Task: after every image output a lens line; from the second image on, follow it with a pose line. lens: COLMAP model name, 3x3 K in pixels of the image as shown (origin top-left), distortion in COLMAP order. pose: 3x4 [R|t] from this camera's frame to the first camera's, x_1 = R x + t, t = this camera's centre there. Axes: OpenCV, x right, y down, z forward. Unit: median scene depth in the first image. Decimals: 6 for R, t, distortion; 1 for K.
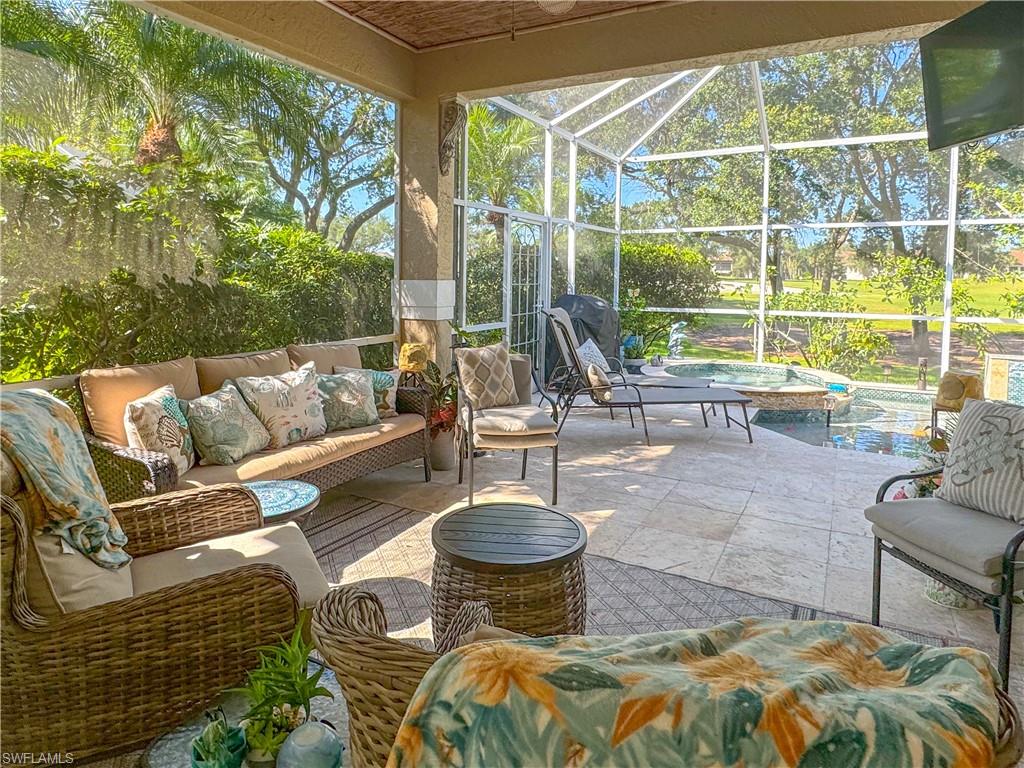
lens RADIAL K [[582.1, 0, 515.2], [0, 582.1, 382.8], [0, 0, 1]] dist [0.000213, 0.000662]
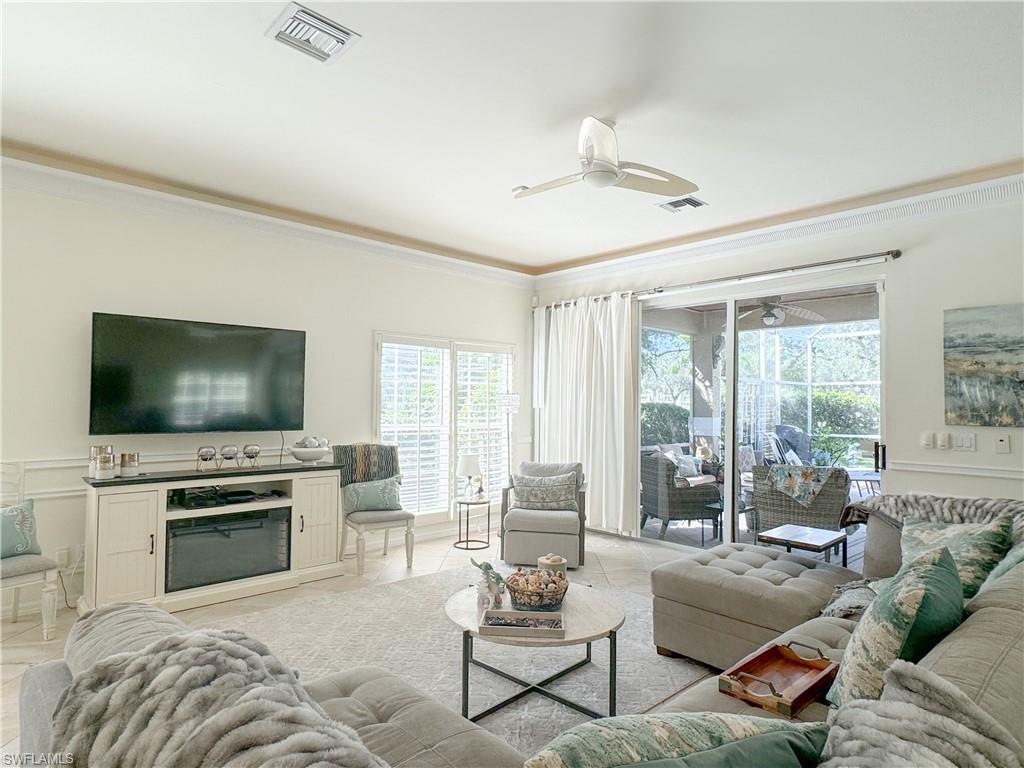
lens RADIAL K [[578.6, 0, 512.5], [0, 578.6, 390.5], [0, 0, 1]] dist [-0.001992, -0.000096]
pose [[0.949065, 0.009791, -0.314929, -0.123322], [-0.070689, 0.980654, -0.182541, 0.126212], [0.307049, 0.195505, 0.931396, -0.929777]]
